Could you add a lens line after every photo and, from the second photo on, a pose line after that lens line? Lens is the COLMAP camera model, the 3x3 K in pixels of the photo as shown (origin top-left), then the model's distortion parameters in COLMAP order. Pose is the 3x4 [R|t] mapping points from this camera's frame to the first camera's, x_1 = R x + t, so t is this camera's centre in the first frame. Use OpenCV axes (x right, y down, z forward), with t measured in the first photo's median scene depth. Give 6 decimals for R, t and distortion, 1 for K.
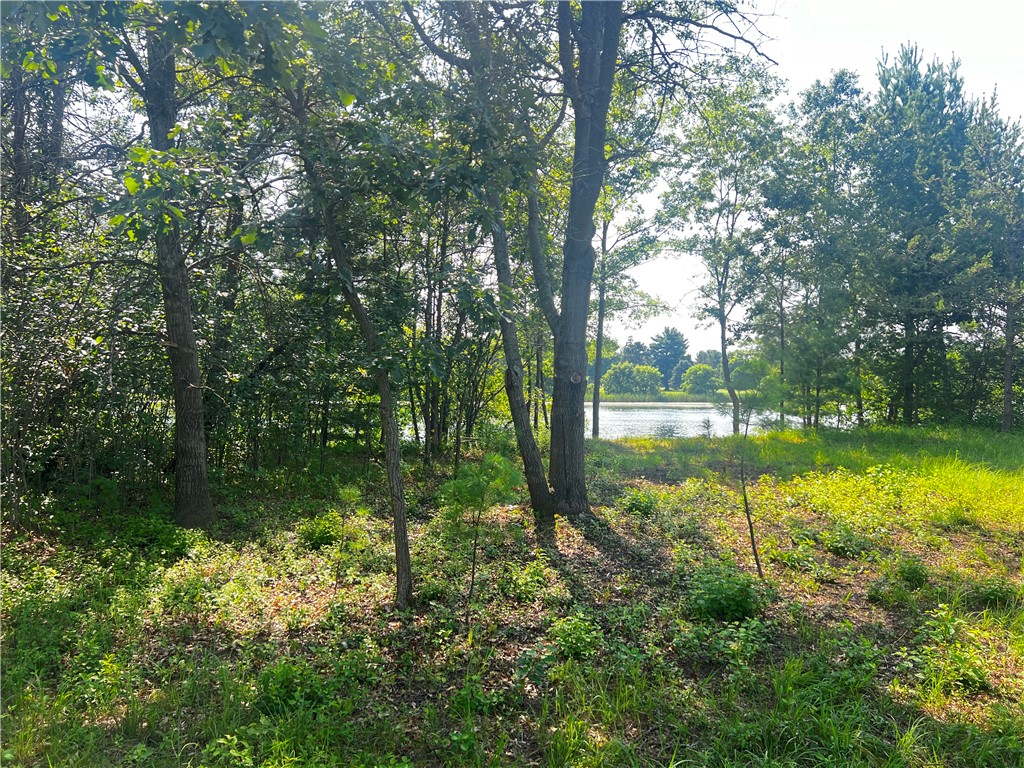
lens RADIAL K [[774.8, 0, 508.9], [0, 774.8, 385.2], [0, 0, 1]] dist [0.014907, 0.001220]
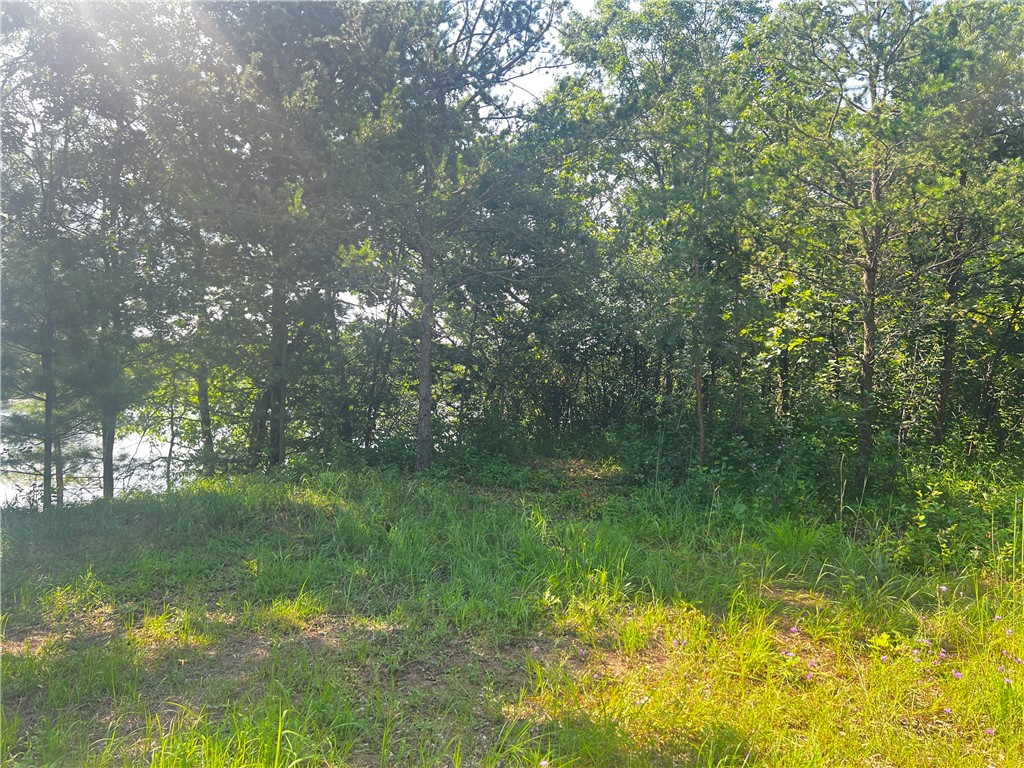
lens RADIAL K [[774.8, 0, 512.0], [0, 774.8, 385.2], [0, 0, 1]] dist [0.014907, 0.001220]
pose [[0.764420, 0.003256, 0.644710, 0.271182], [-0.005677, 0.999982, 0.001682, 0.000207], [-0.644694, -0.004946, 0.764425, 0.437548]]
